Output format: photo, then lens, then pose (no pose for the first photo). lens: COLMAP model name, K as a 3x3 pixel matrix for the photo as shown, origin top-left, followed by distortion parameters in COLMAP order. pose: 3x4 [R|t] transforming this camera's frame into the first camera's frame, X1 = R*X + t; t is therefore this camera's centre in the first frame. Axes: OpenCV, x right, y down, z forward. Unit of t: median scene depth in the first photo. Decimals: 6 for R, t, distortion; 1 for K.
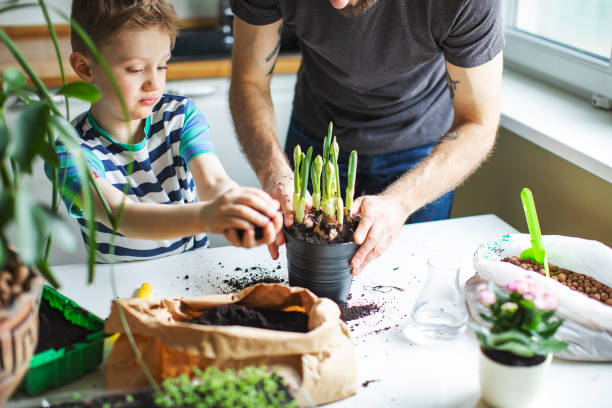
lens RADIAL K [[902.7, 0, 306.0], [0, 902.7, 204.0], [0, 0, 1]] dist [-0.201470, 0.421449]
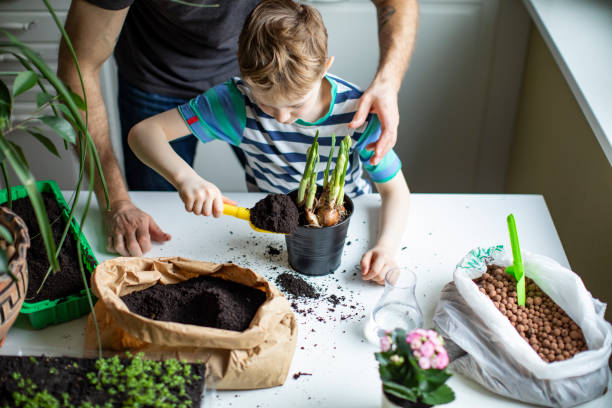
lens RADIAL K [[902.7, 0, 306.0], [0, 902.7, 204.0], [0, 0, 1]] dist [-0.201470, 0.421449]
pose [[0.942744, 0.182418, -0.279207, 0.369978], [-0.110121, 0.960466, 0.255692, -0.316021], [0.314812, -0.210306, 0.925562, -0.014714]]
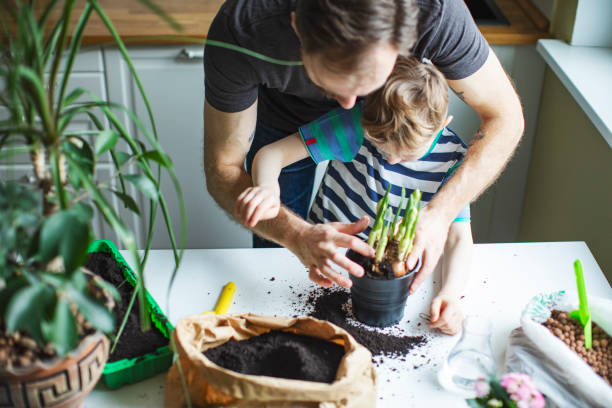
lens RADIAL K [[902.7, 0, 306.0], [0, 902.7, 204.0], [0, 0, 1]] dist [-0.201470, 0.421449]
pose [[0.959855, 0.140500, -0.242772, 0.220584], [-0.095262, 0.977349, 0.188982, -0.298468], [0.263825, -0.158268, 0.951498, -0.082084]]
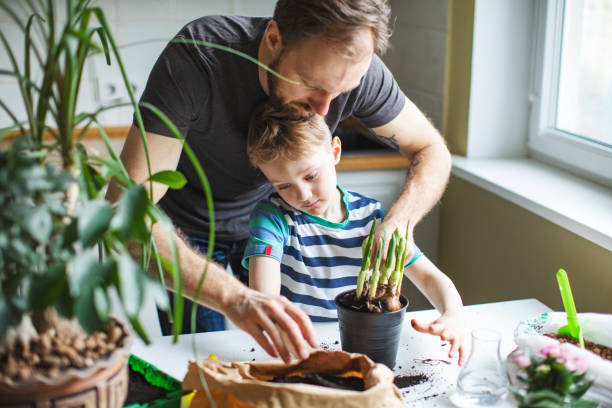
lens RADIAL K [[902.7, 0, 306.0], [0, 902.7, 204.0], [0, 0, 1]] dist [-0.201470, 0.421449]
pose [[0.998294, 0.002674, -0.058329, -0.005108], [-0.009387, 0.993307, -0.115121, 0.038050], [0.057631, 0.115472, 0.991637, -0.139365]]
